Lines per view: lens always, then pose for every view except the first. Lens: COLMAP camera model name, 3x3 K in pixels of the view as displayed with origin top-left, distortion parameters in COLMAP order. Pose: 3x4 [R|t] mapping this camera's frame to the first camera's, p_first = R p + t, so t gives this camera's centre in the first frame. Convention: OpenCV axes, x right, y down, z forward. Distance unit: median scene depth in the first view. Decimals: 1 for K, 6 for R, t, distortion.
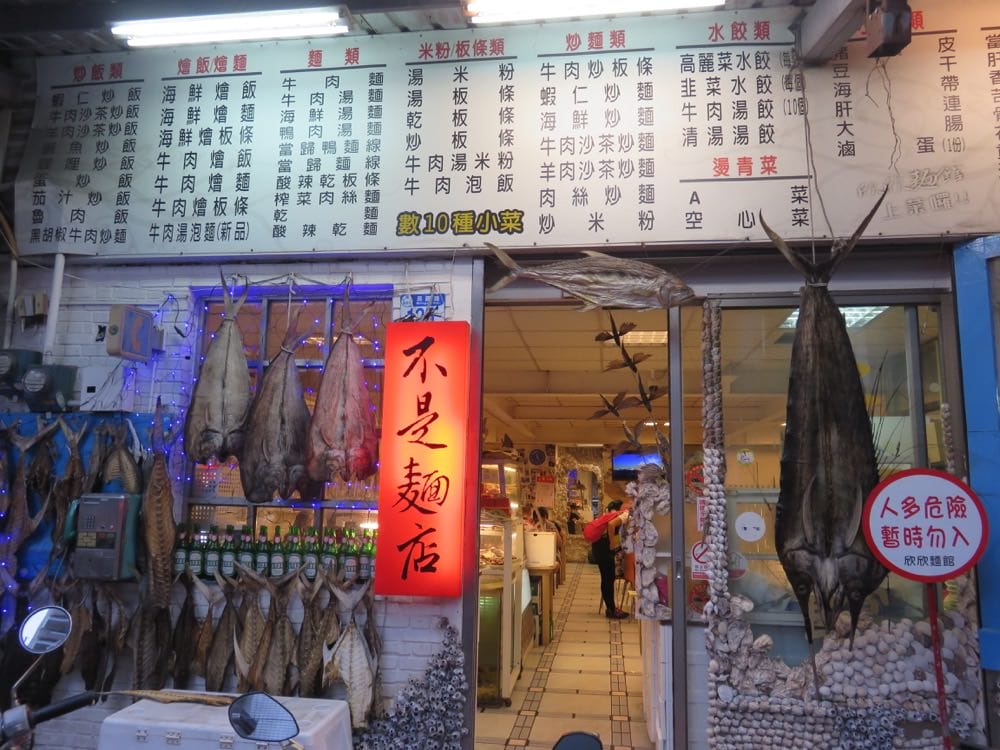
lens RADIAL K [[743.5, 0, 499.4], [0, 743.5, 371.6], [0, 0, 1]] dist [0.004570, -0.000552]
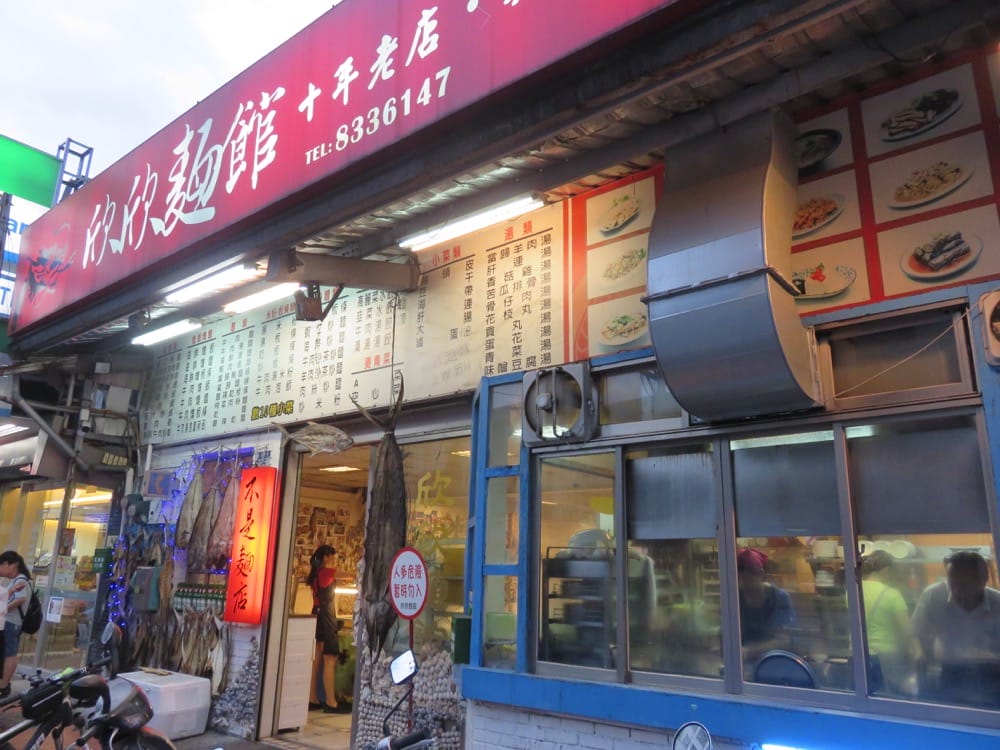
lens RADIAL K [[743.5, 0, 502.7], [0, 743.5, 378.4], [0, 0, 1]] dist [0.004570, -0.000552]
pose [[0.851738, -0.128675, -0.507922, 1.357516], [0.072818, 0.989039, -0.128450, -0.007169], [0.518883, 0.072420, 0.851772, -0.240413]]
